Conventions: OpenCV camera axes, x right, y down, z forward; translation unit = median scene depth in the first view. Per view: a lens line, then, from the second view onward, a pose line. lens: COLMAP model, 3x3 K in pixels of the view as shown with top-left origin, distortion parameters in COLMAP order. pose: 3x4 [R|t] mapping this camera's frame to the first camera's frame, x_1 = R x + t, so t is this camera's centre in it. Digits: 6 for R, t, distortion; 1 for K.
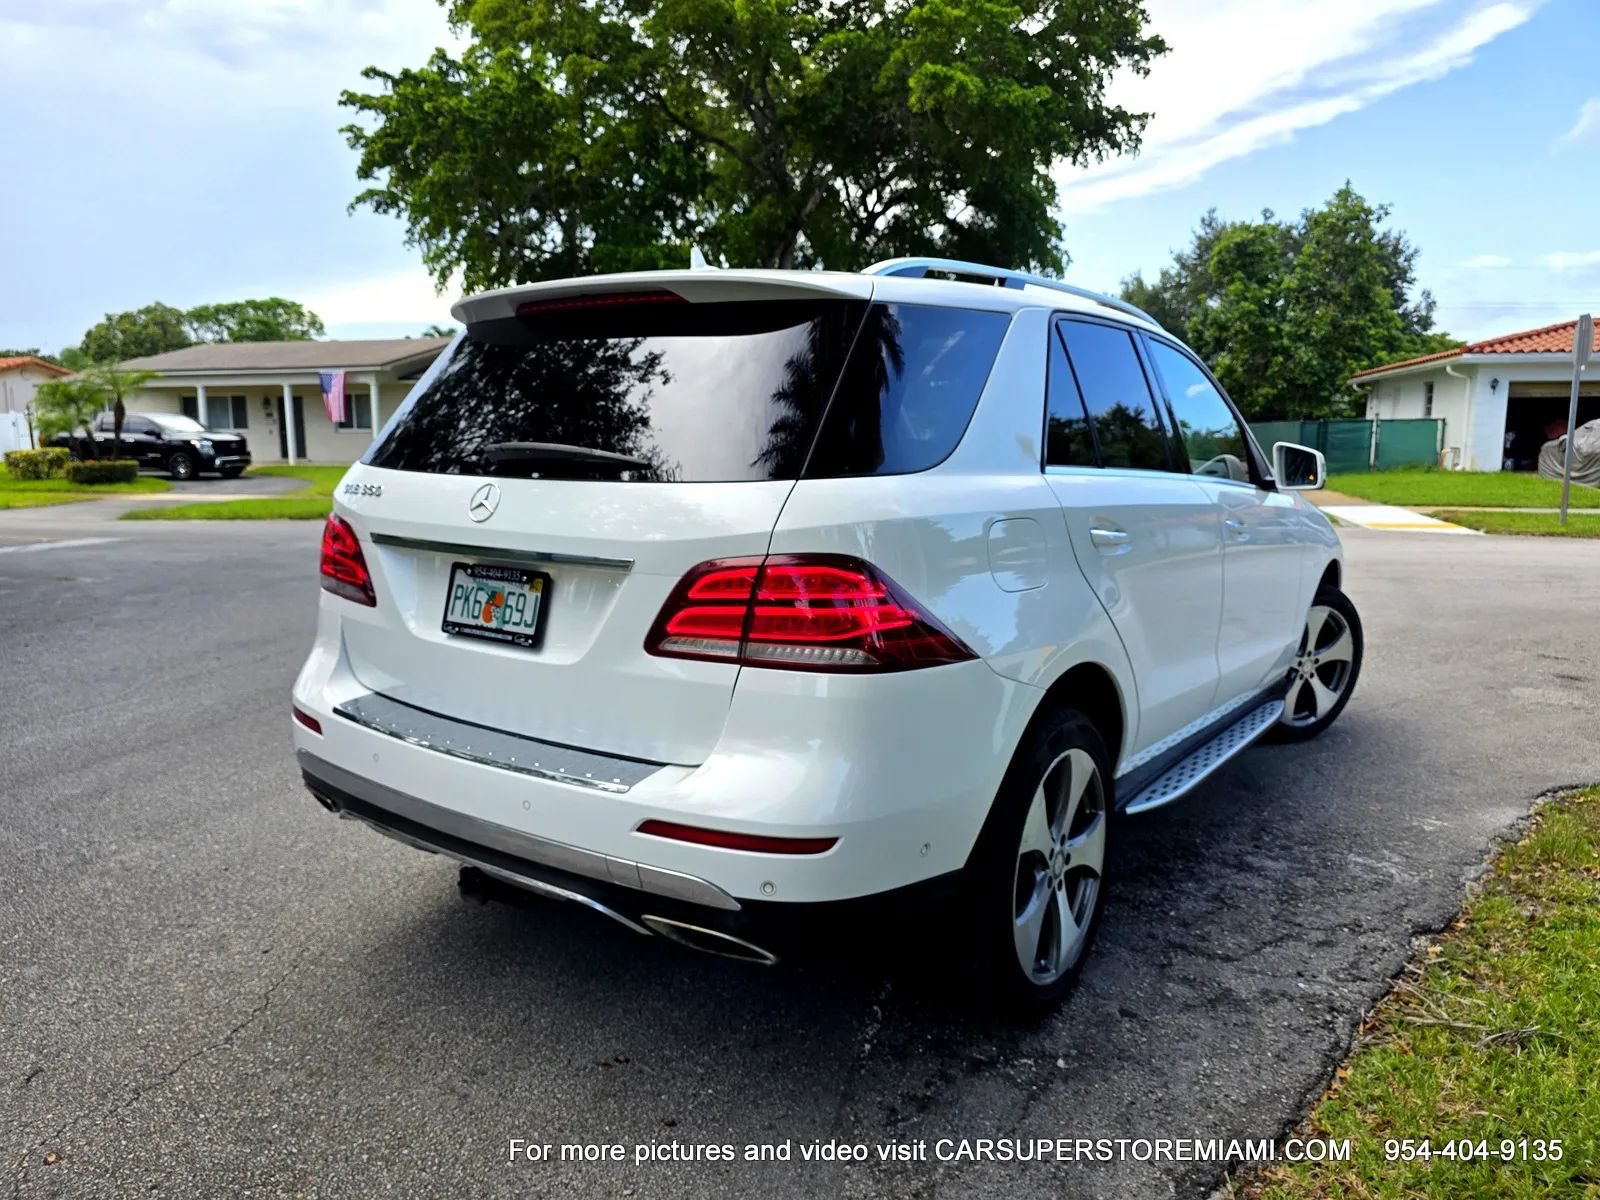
lens RADIAL K [[1111.0, 0, 791.2], [0, 1111.0, 584.3], [0, 0, 1]] dist [0.035184, -0.033333]
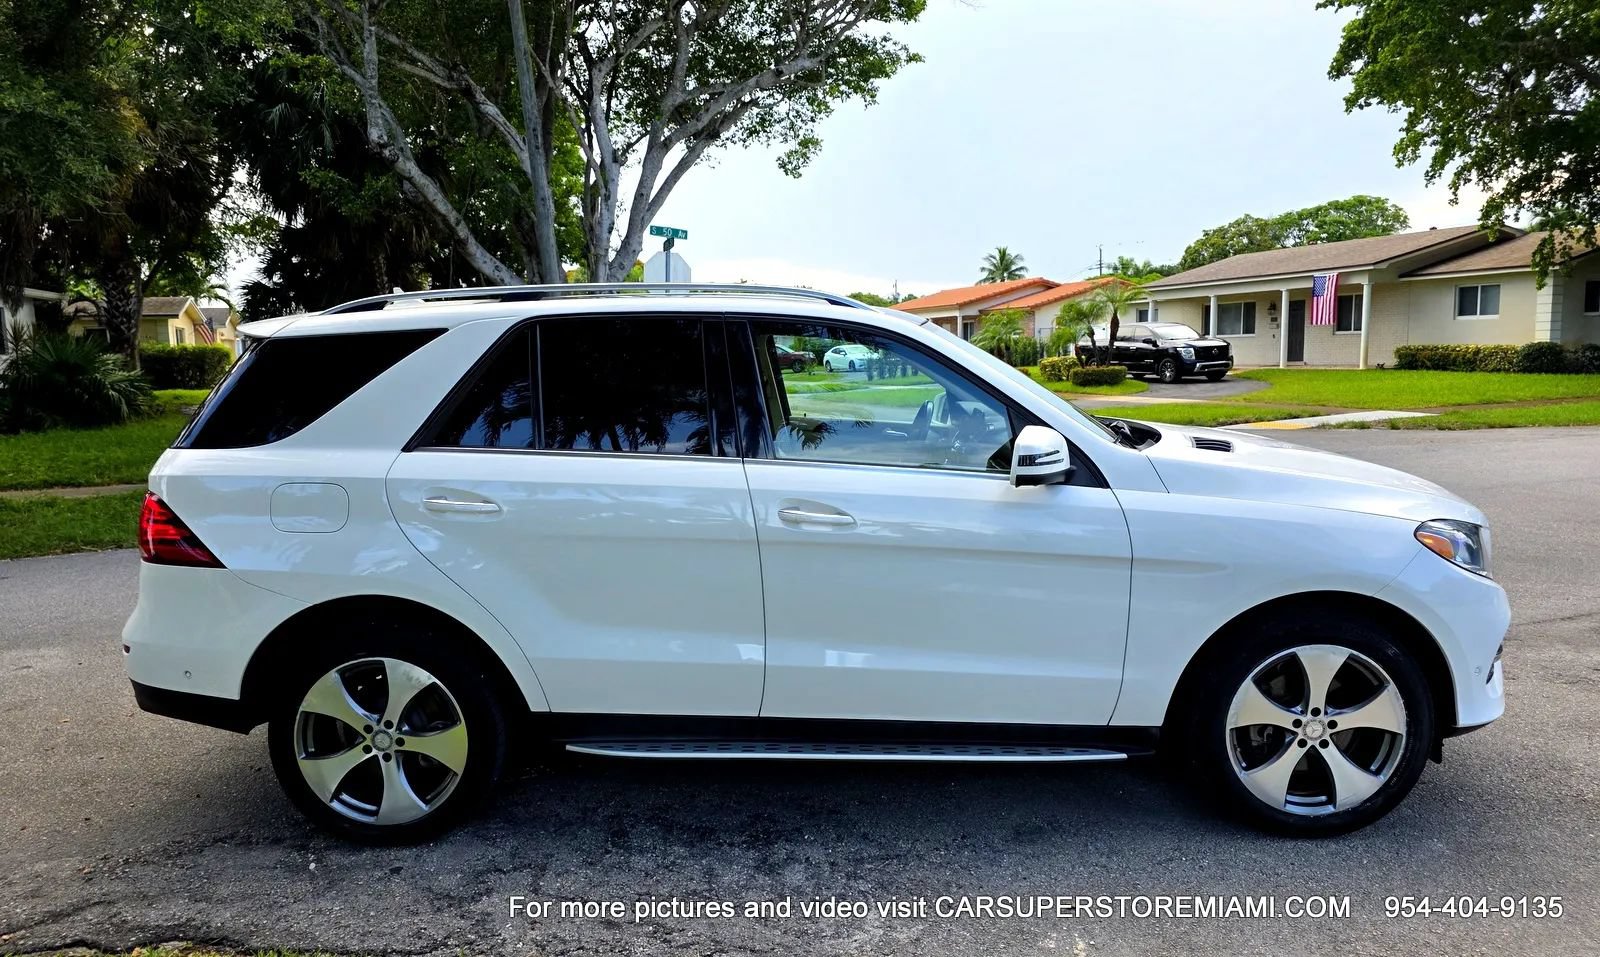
lens RADIAL K [[1119.9, 0, 800.0], [0, 1119.9, 478.5], [0, 0, 1]] dist [0.005245, 0.001939]
pose [[0.567097, 0.081982, -0.819561, 1.063270], [-0.081294, 0.995747, 0.043354, -0.106808], [0.819629, 0.042039, 0.571350, 0.413844]]
